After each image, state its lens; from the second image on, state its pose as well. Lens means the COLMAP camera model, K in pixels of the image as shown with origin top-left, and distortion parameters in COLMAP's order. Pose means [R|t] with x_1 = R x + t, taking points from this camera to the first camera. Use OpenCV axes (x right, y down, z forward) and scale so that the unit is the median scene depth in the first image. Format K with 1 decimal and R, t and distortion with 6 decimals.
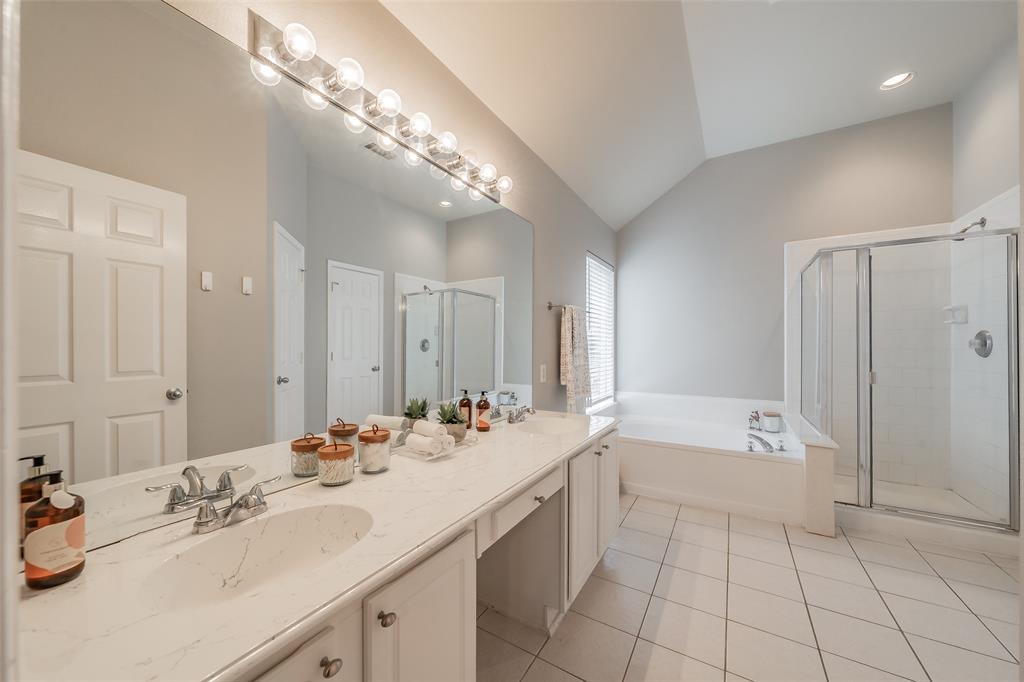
lens RADIAL K [[358.9, 0, 501.8], [0, 358.9, 348.4], [0, 0, 1]] dist [-0.001788, -0.000368]
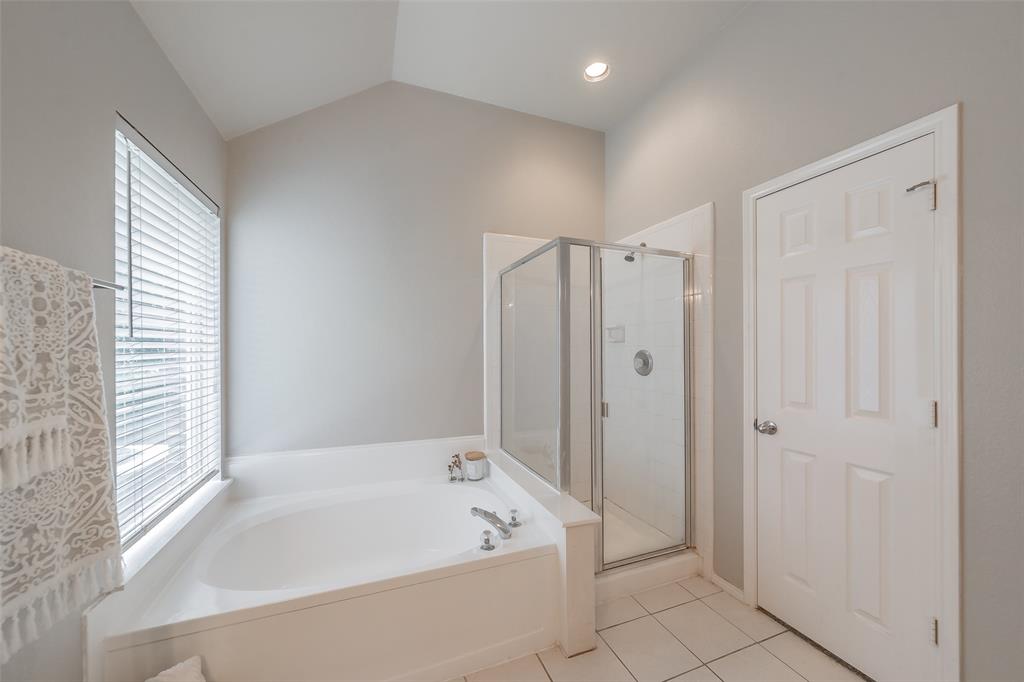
lens RADIAL K [[358.9, 0, 504.4], [0, 358.9, 348.4], [0, 0, 1]] dist [-0.001788, -0.000368]
pose [[0.582440, -0.005460, 0.812855, 0.177185], [0.003747, 0.999985, 0.004032, -0.043637], [-0.812865, 0.000698, 0.582452, 0.506773]]
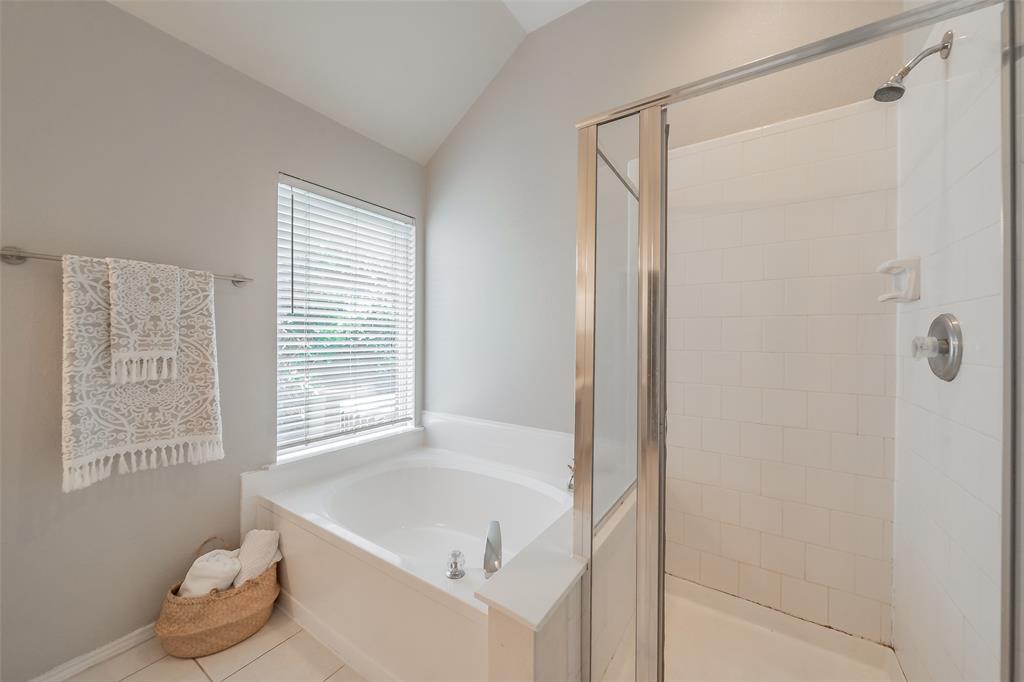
lens RADIAL K [[358.9, 0, 531.7], [0, 358.9, 341.1], [0, 0, 1]] dist [-0.001788, -0.000368]
pose [[0.999928, 0.006817, -0.009874, 0.680024], [-0.006751, 0.999955, 0.006732, -0.014701], [0.009920, -0.006664, 0.999929, 0.454178]]
